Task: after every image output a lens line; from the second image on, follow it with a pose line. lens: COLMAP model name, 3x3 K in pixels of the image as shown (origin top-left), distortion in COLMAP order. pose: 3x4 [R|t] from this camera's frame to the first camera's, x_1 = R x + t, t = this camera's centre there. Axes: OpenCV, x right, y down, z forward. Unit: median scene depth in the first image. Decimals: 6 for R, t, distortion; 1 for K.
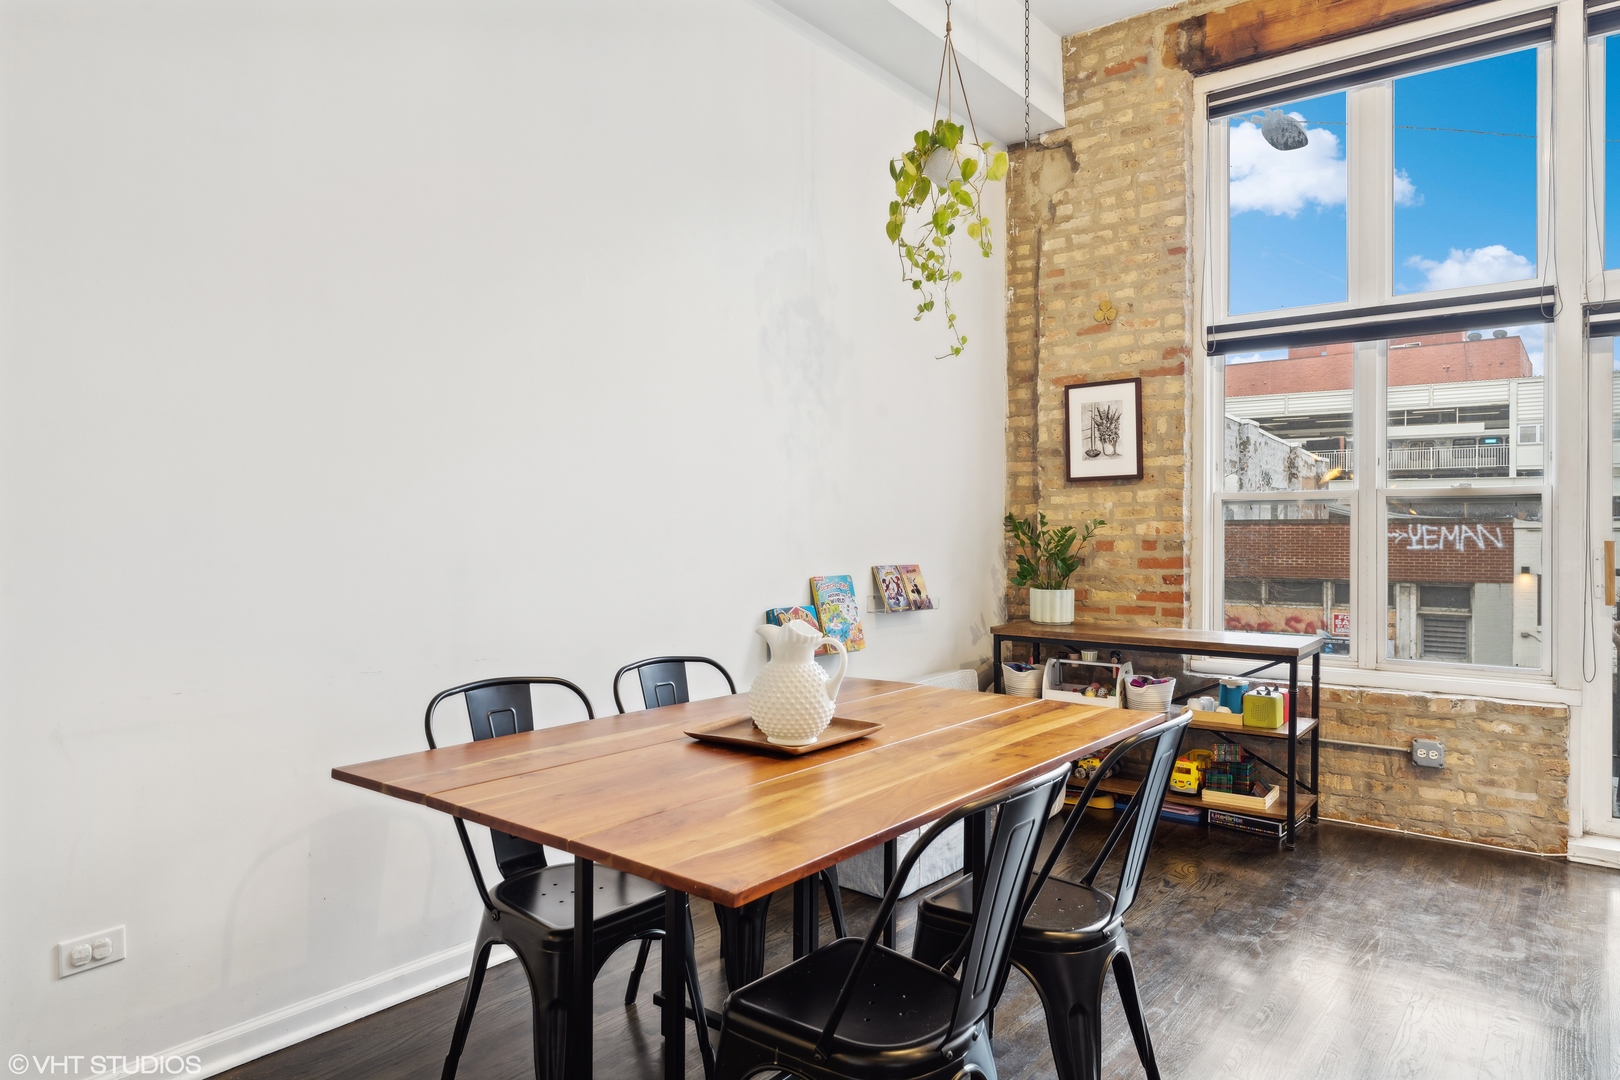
lens RADIAL K [[1010.4, 0, 805.2], [0, 1010.4, 531.0], [0, 0, 1]] dist [0.000636, 0.001298]
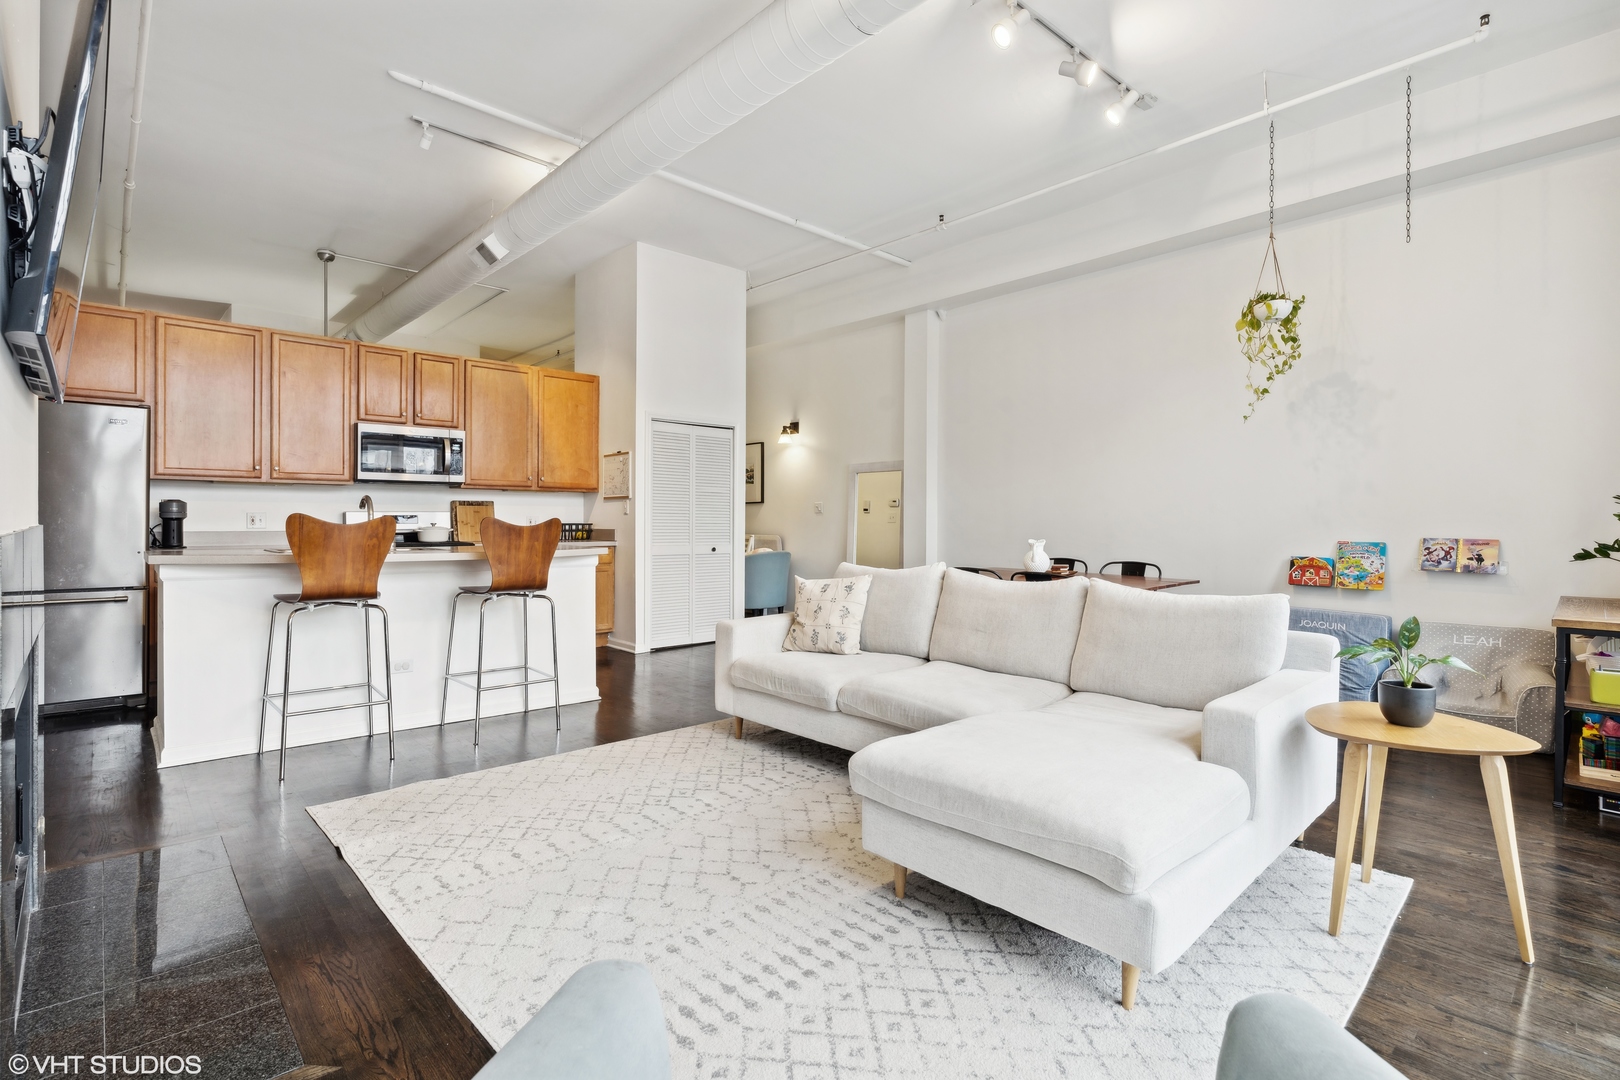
lens RADIAL K [[755.4, 0, 813.3], [0, 755.4, 516.1], [0, 0, 1]] dist [-0.003996, -0.000223]
pose [[-0.147411, -0.003932, -0.989068, 1.151614], [-0.004312, 0.999985, -0.003332, 0.010091], [0.989066, 0.003774, -0.147426, 0.276651]]
